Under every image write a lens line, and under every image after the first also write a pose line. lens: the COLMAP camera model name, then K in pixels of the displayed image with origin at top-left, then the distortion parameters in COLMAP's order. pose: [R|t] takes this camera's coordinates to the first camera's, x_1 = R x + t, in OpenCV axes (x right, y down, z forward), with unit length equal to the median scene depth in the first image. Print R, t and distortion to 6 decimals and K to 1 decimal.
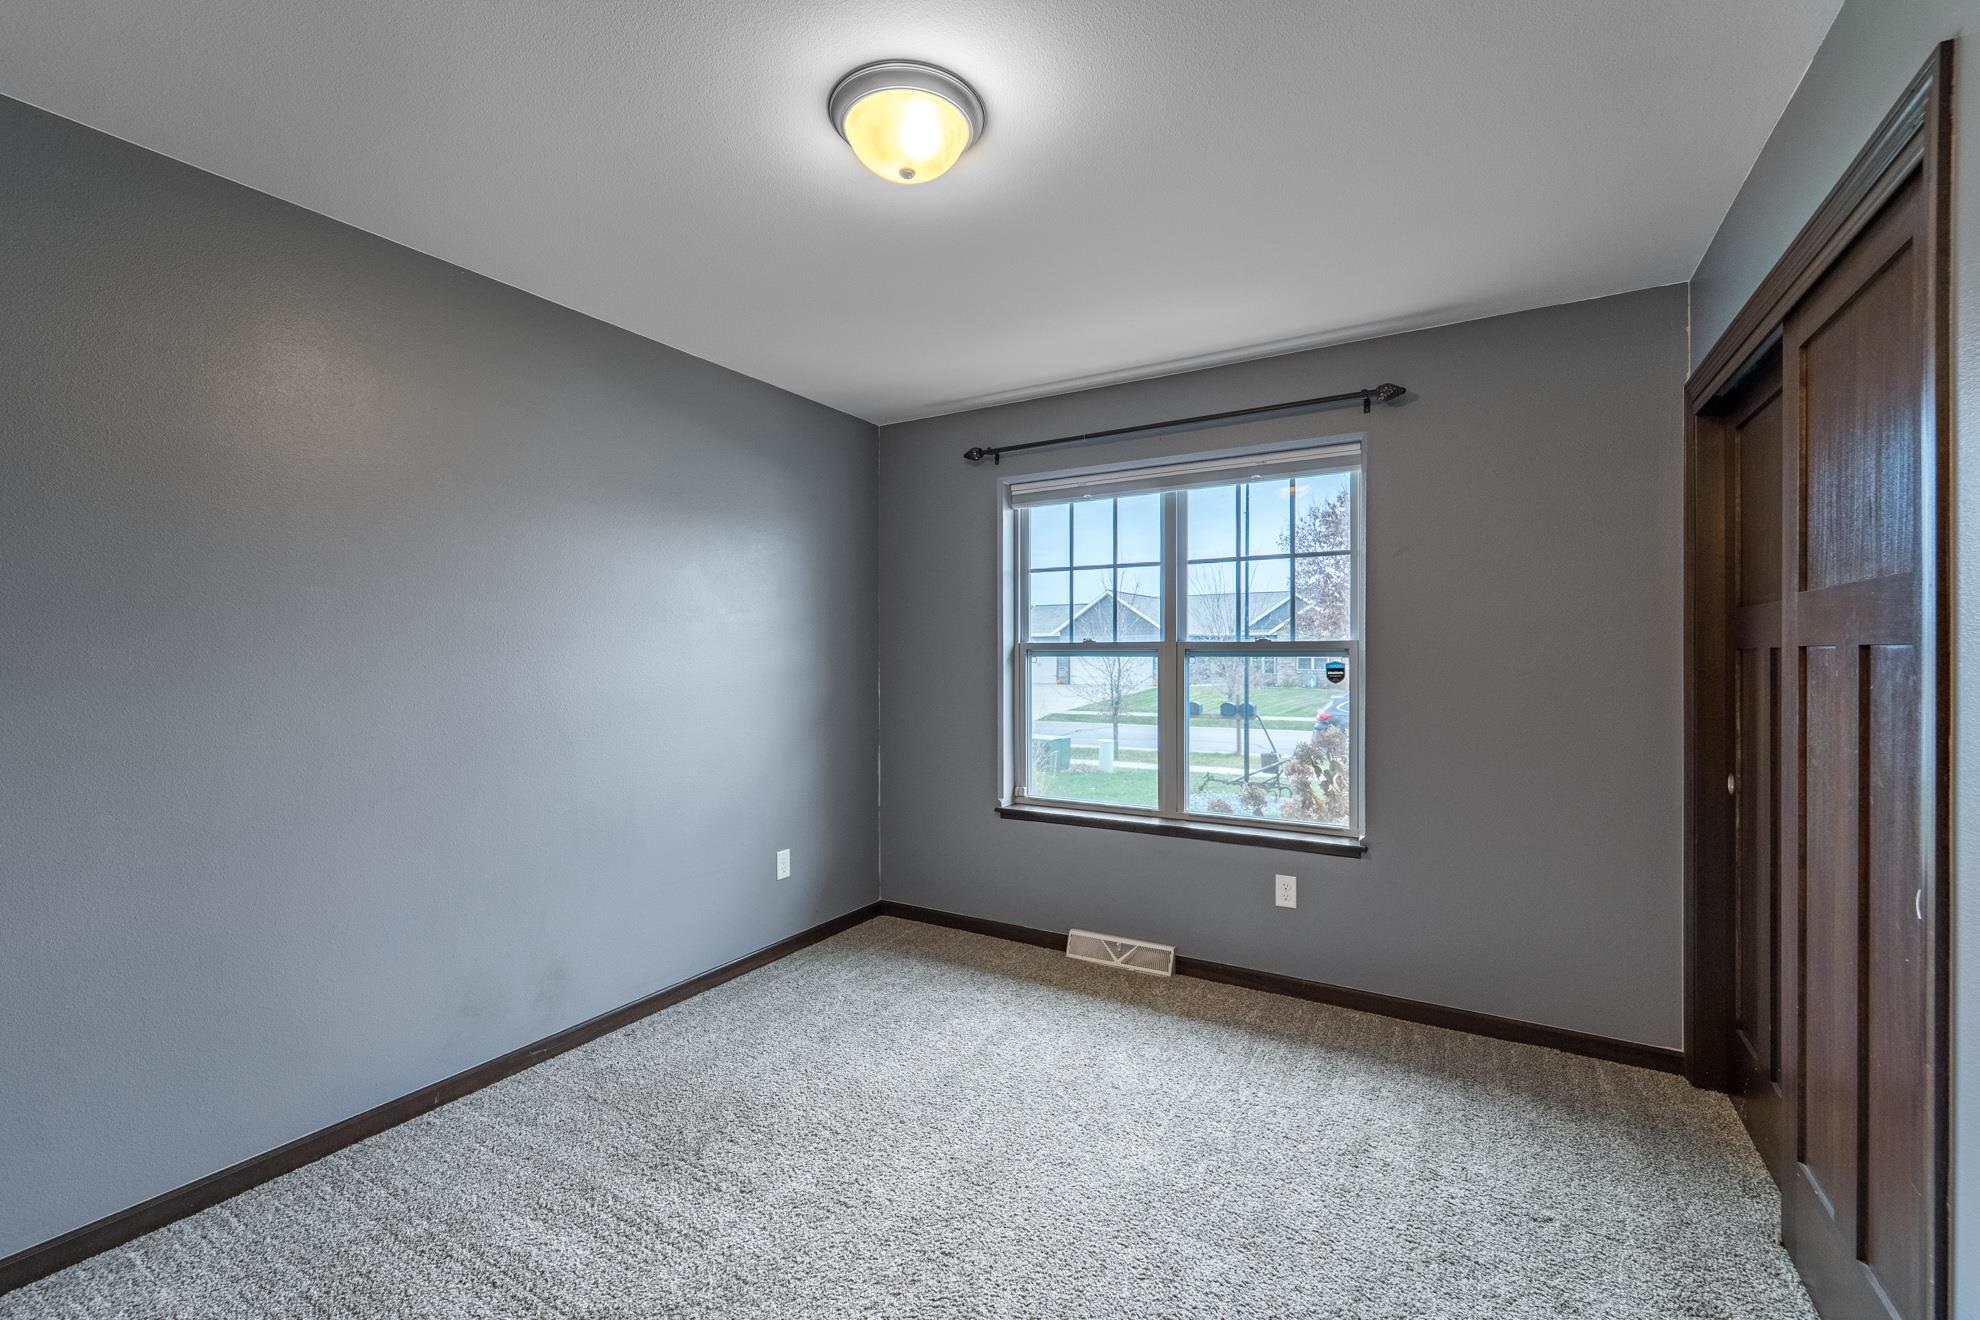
lens RADIAL K [[826.6, 0, 991.3], [0, 826.6, 657.6], [0, 0, 1]] dist [0.000689, -0.000908]
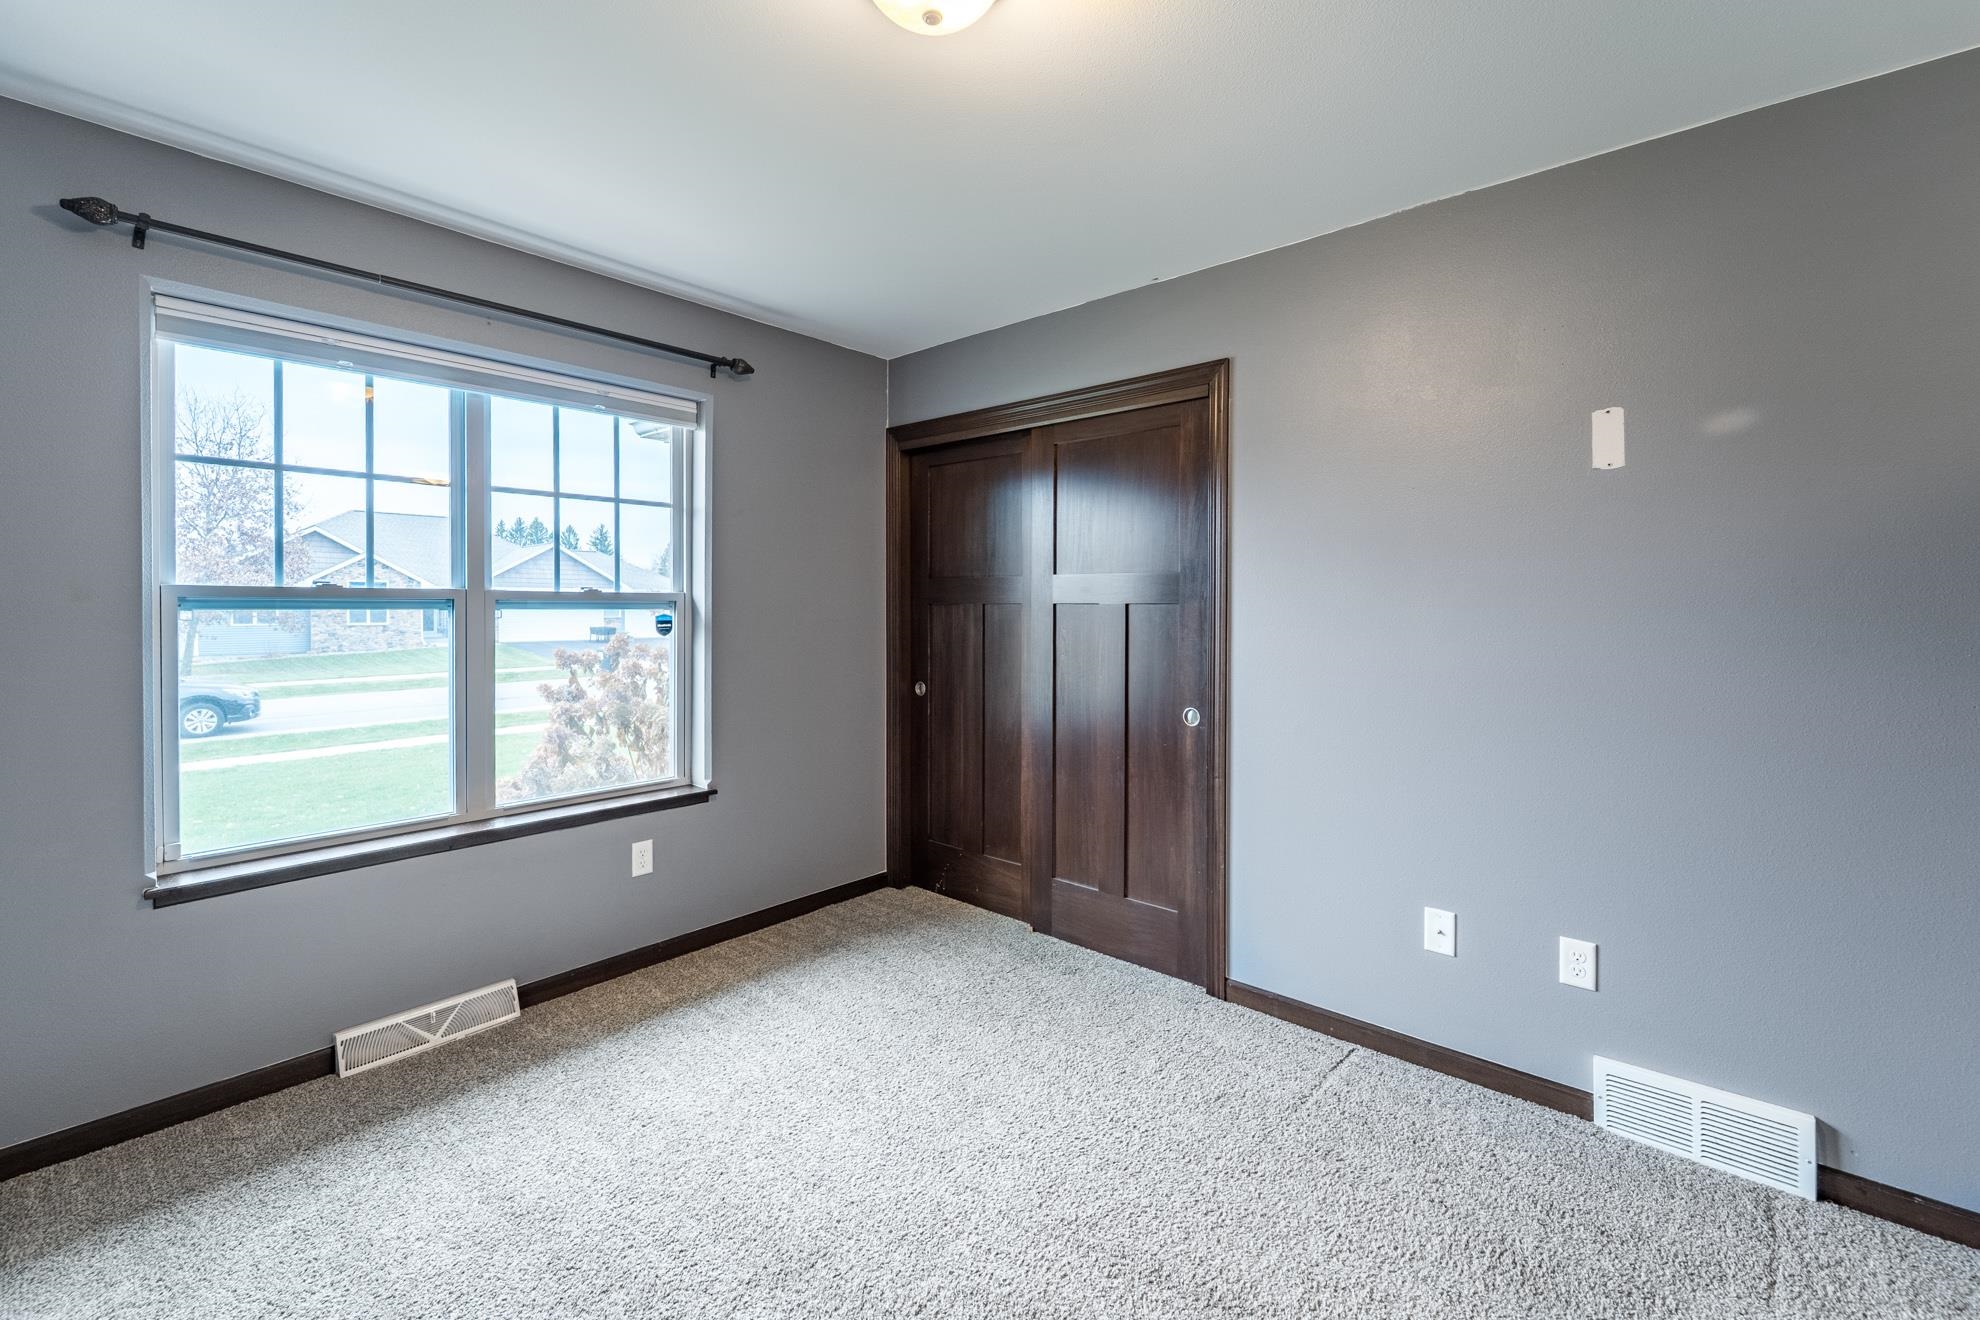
lens RADIAL K [[826.6, 0, 993.0], [0, 826.6, 613.6], [0, 0, 1]] dist [0.000689, -0.000908]
pose [[0.186094, -0.007775, 0.982501, -0.465096], [-0.000701, 0.999967, 0.008046, -0.003731], [-0.982532, -0.002186, 0.186082, 0.407400]]
